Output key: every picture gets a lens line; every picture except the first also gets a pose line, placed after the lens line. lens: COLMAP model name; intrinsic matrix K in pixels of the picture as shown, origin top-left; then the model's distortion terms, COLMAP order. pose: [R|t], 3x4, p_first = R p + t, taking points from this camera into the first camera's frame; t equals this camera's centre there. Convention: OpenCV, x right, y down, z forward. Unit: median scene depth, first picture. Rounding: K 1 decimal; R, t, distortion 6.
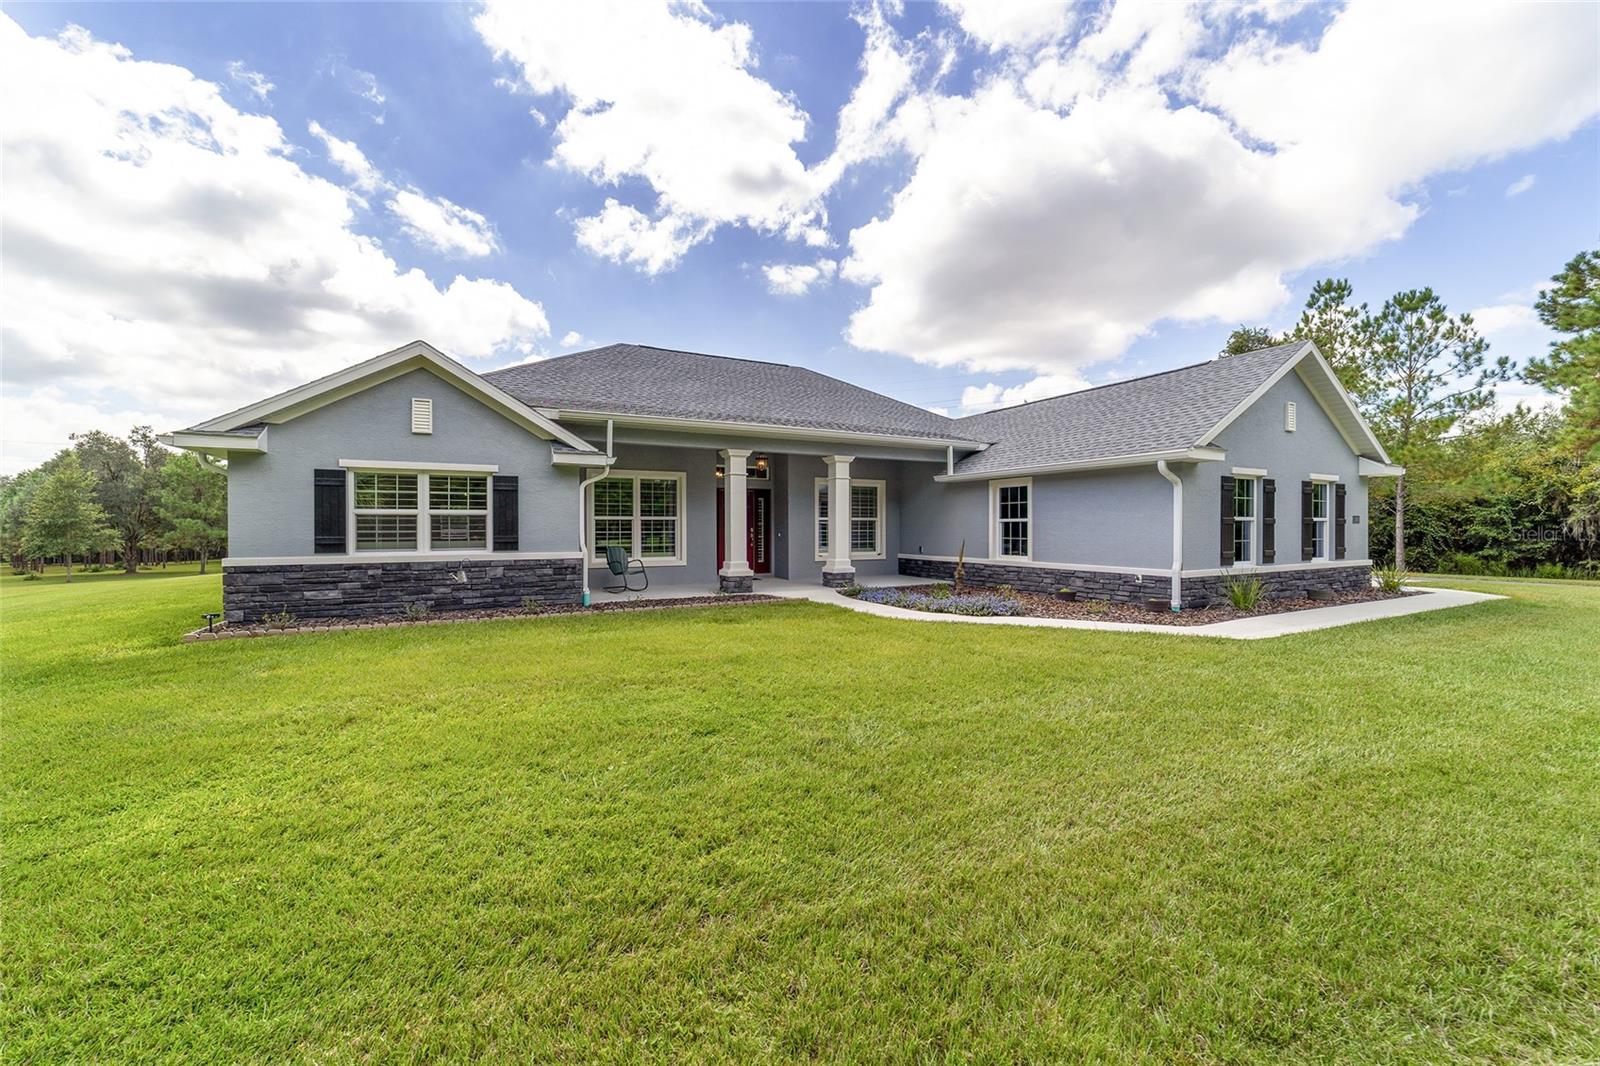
lens RADIAL K [[625.9, 0, 800.0], [0, 625.9, 533.0], [0, 0, 1]] dist [0.000051, -0.000014]
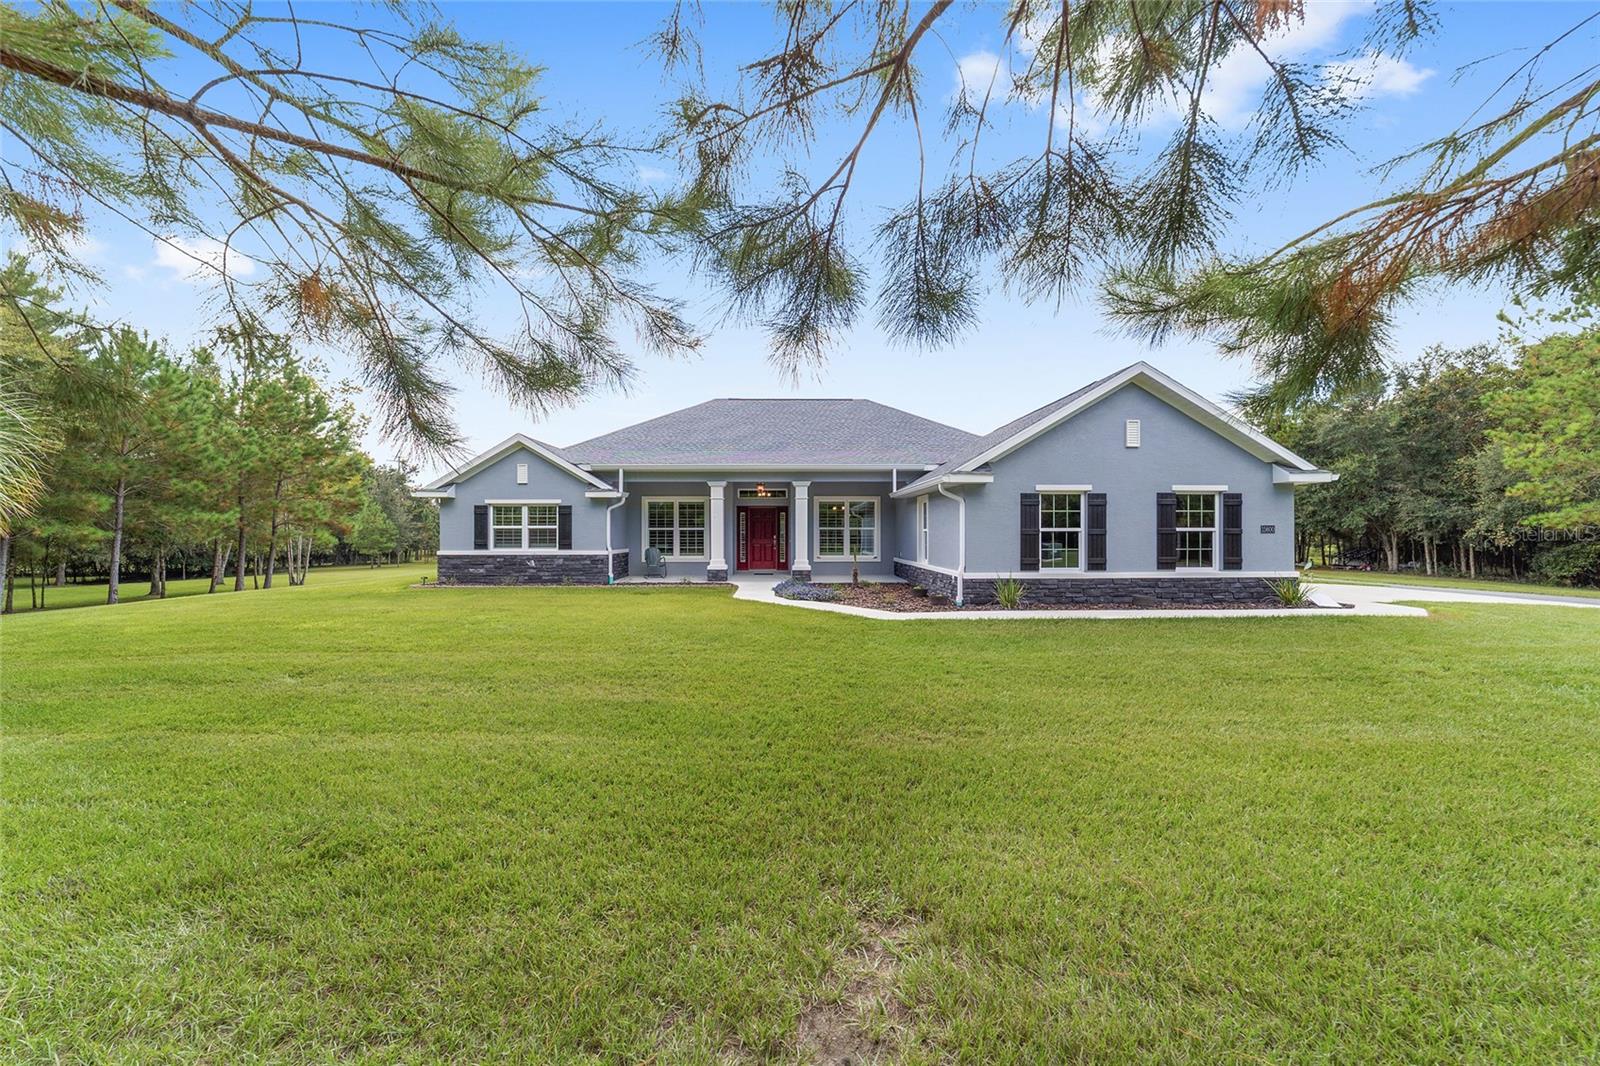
lens RADIAL K [[650.7, 0, 800.0], [0, 650.7, 533.0], [0, 0, 1]] dist [0.000045, 0.000002]
pose [[0.891309, 0.001435, -0.453394, 0.901126], [-0.004860, 0.999968, -0.006389, -0.007852], [0.453370, 0.007898, 0.891288, -0.288807]]
